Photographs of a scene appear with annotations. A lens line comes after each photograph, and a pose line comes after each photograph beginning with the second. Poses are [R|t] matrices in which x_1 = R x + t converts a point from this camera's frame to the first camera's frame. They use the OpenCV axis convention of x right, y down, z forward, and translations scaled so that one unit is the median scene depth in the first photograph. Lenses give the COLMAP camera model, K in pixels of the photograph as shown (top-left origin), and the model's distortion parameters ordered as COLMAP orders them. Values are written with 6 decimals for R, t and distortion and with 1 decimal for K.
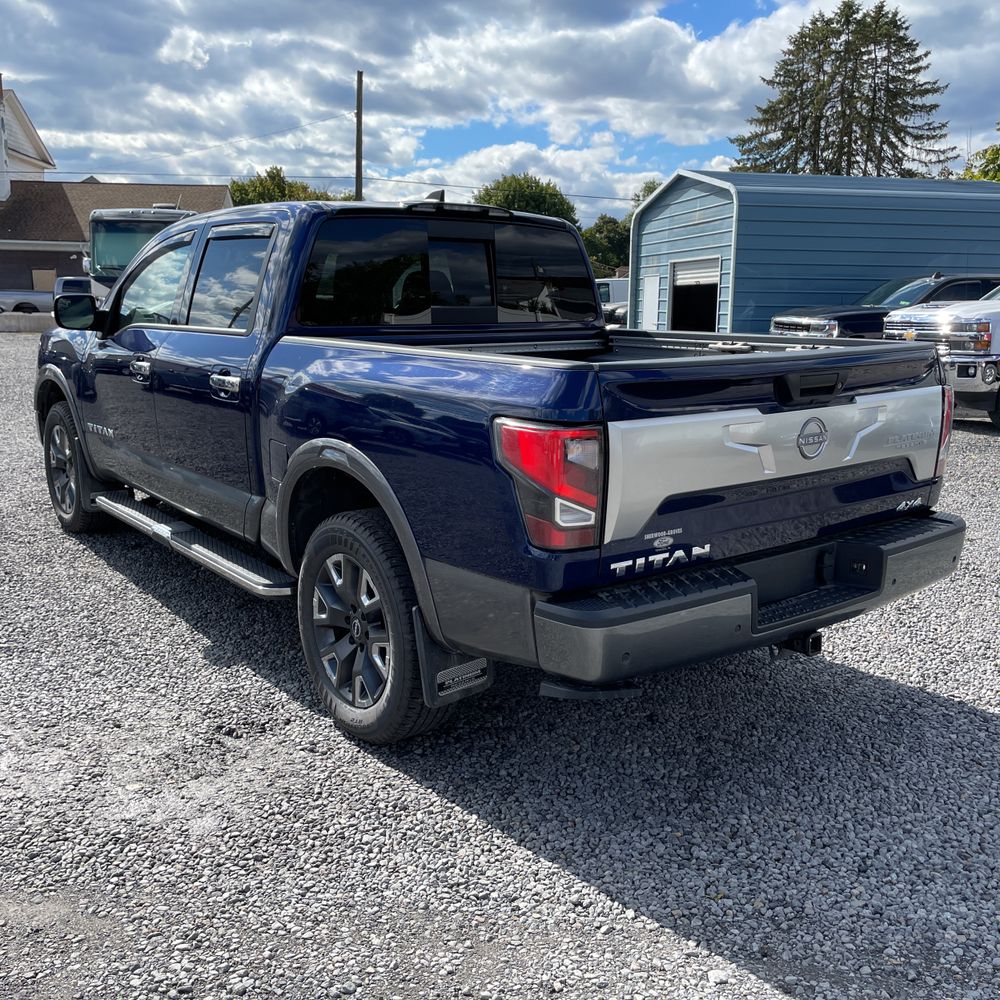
lens RADIAL K [[1093.5, 0, 499.2], [0, 1093.5, 523.0], [0, 0, 1]] dist [0.021843, 0.003377]
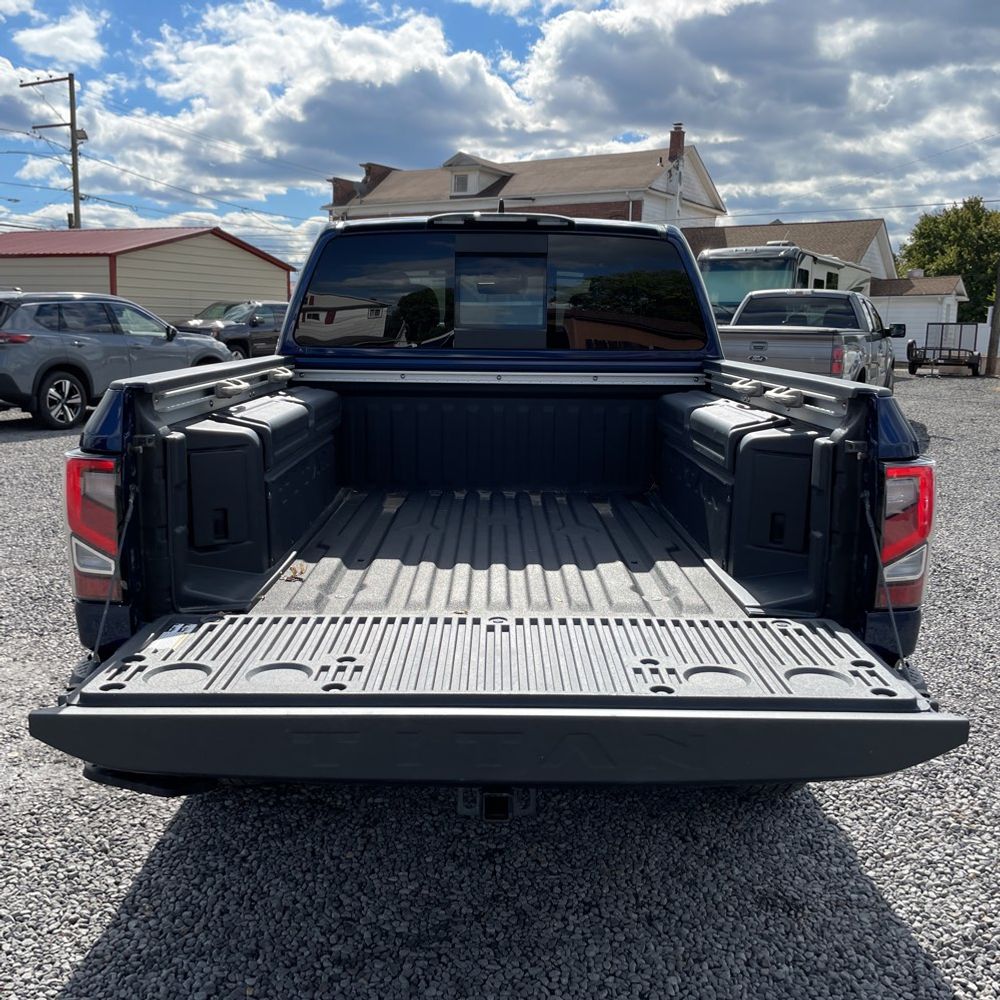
lens RADIAL K [[1062.9, 0, 501.3], [0, 1062.9, 500.6], [0, 0, 1]] dist [0.032669, -0.013950]
pose [[0.770555, 0.109822, -0.627841, 0.181810], [-0.141470, 0.989942, -0.000466, -0.021419], [0.621475, 0.089180, 0.778341, 0.120964]]
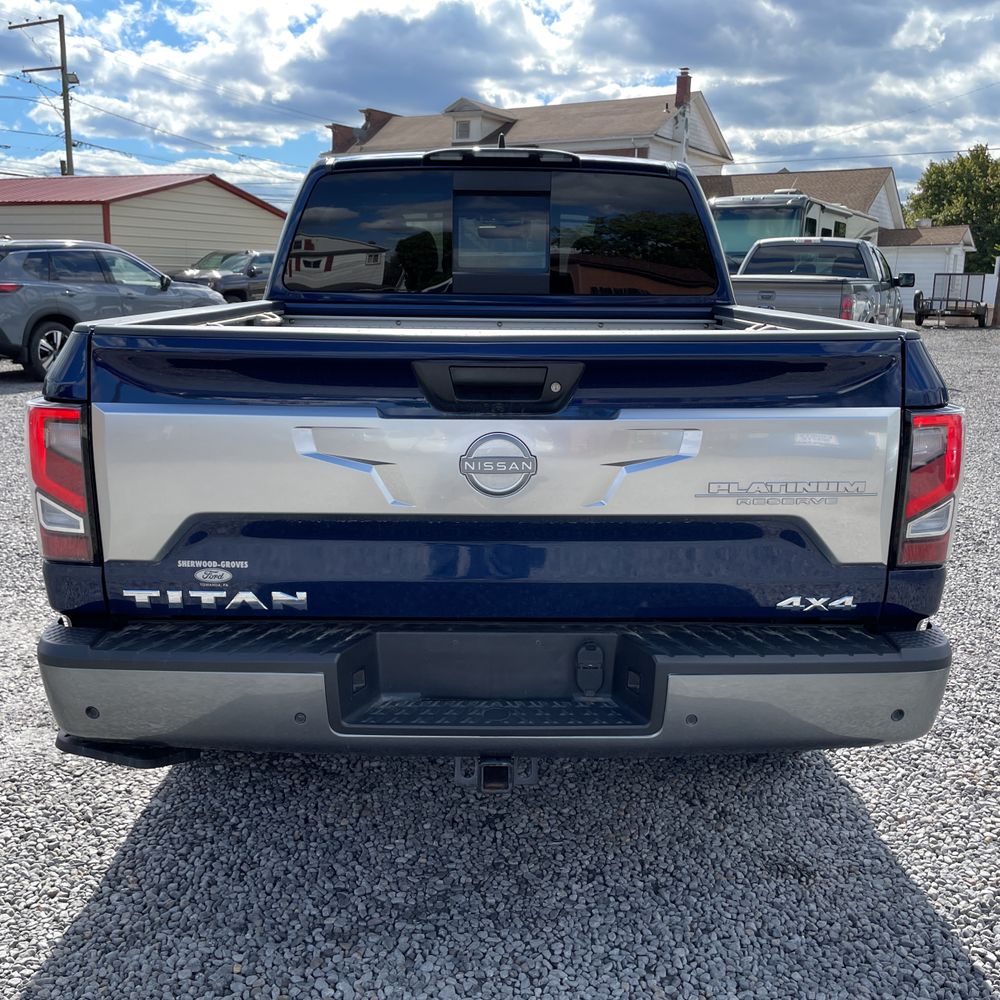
lens RADIAL K [[1043.4, 0, 499.6], [0, 1043.4, 510.0], [0, 0, 1]] dist [0.076939, -0.128464]
pose [[0.767045, 0.141303, -0.625840, 0.172773], [-0.139095, 0.988871, 0.052790, -0.021262], [0.626334, 0.046559, 0.778163, 0.133767]]
